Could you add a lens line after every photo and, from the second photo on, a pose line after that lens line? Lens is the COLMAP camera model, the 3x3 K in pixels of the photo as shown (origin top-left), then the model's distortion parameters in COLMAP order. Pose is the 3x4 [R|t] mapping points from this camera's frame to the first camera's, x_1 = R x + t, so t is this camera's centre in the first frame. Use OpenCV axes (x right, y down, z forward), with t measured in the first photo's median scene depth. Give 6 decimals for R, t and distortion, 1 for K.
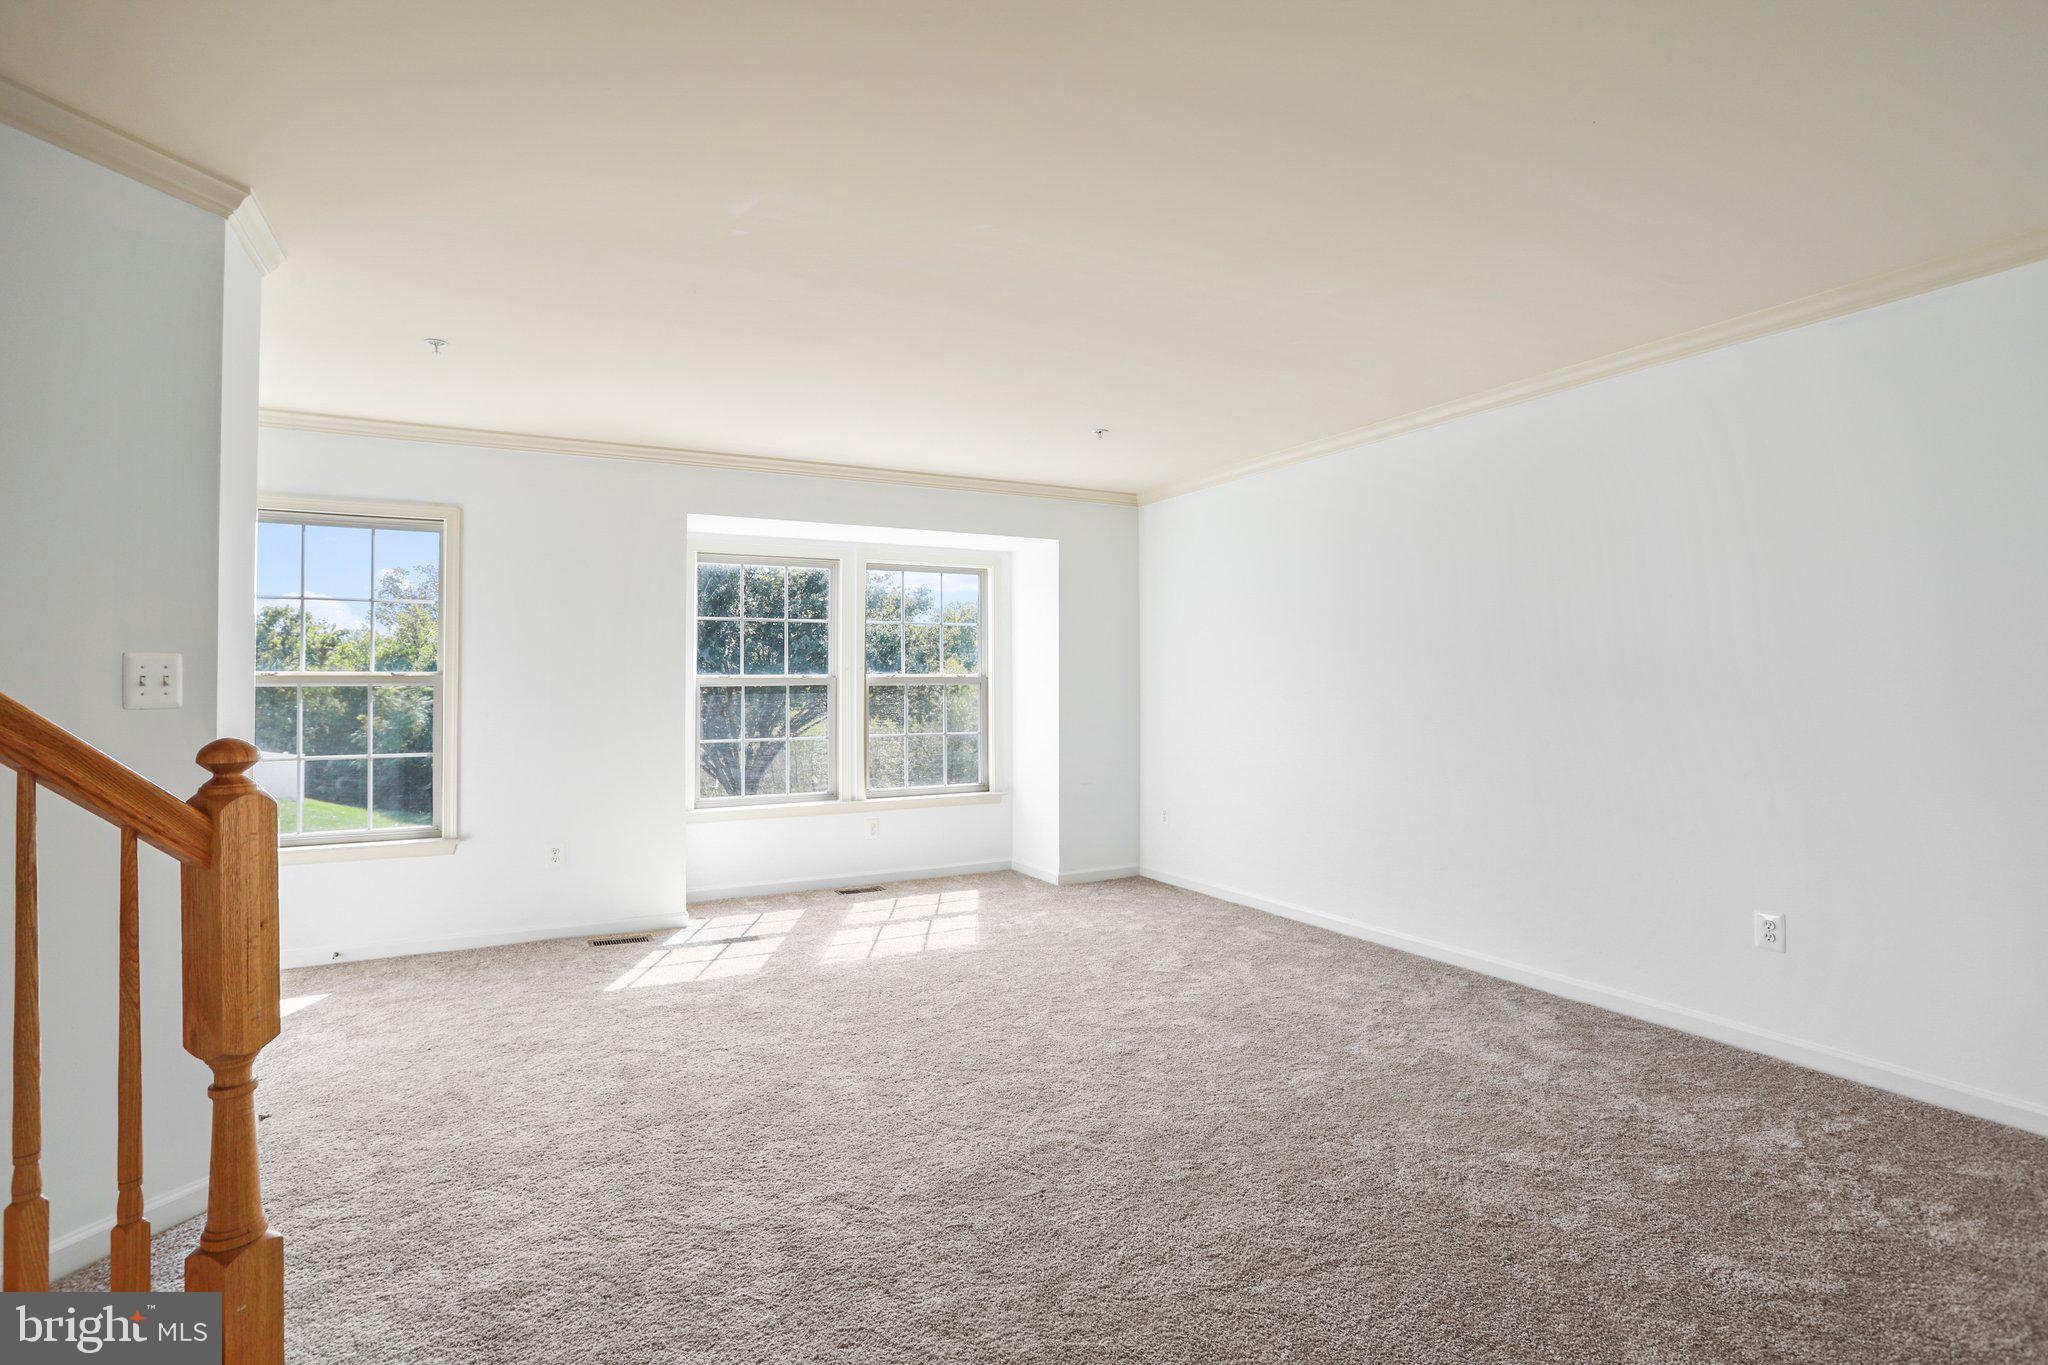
lens RADIAL K [[985.5, 0, 1025.2], [0, 985.5, 657.7], [0, 0, 1]] dist [-0.055592, 0.027493]
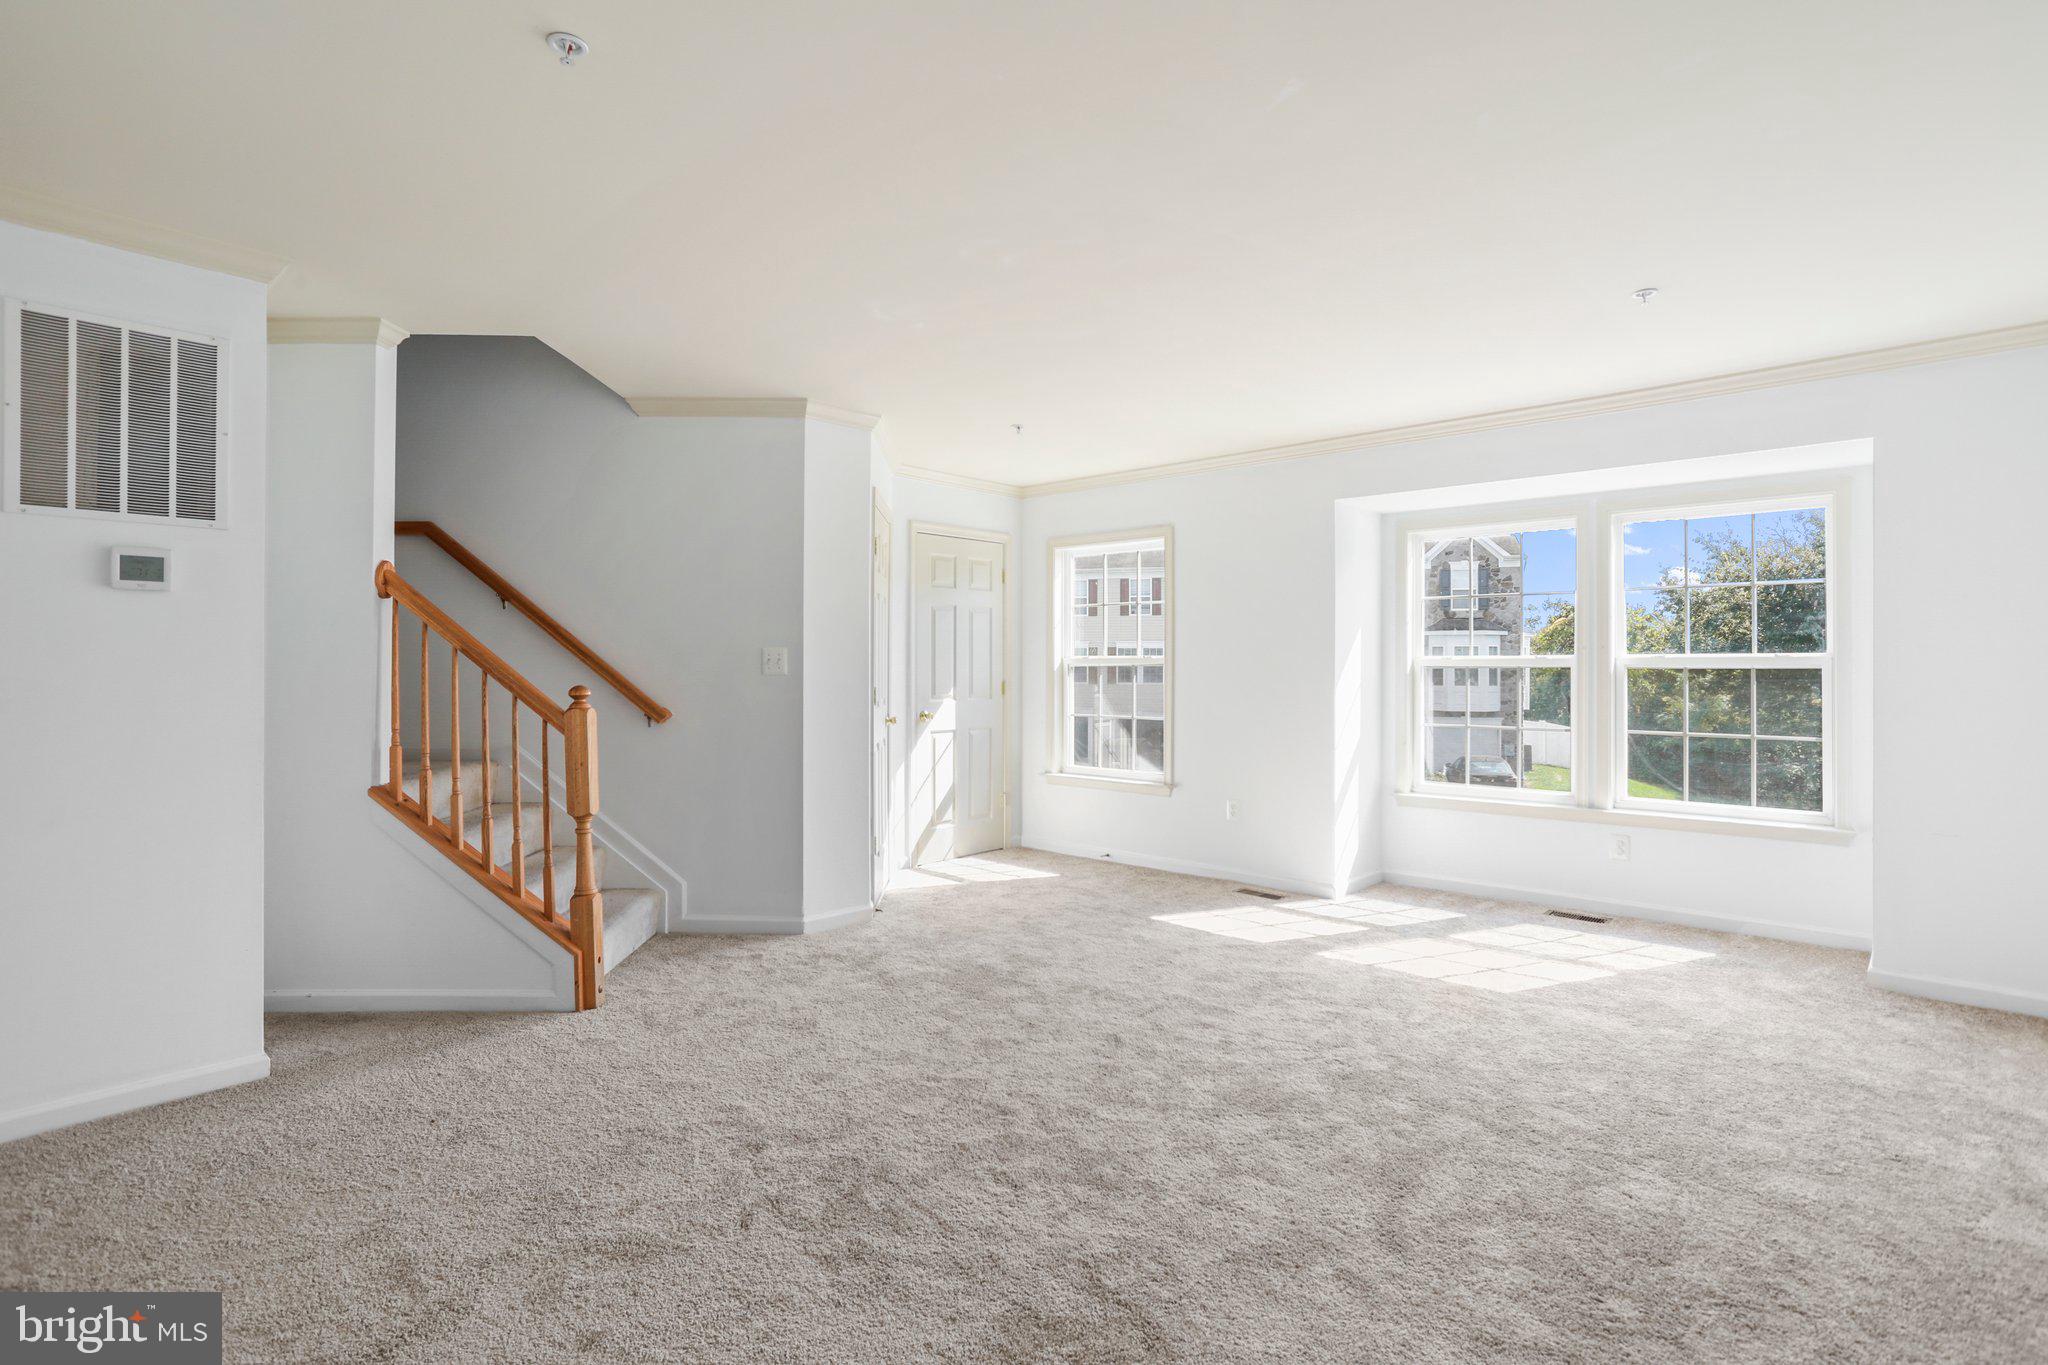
lens RADIAL K [[985.5, 0, 1025.2], [0, 985.5, 657.7], [0, 0, 1]] dist [-0.055592, 0.027493]
pose [[0.354098, 0.002715, -0.935205, 0.561624], [0.018626, 0.999777, 0.009955, 0.003079], [0.935023, -0.020944, 0.353968, 0.365801]]
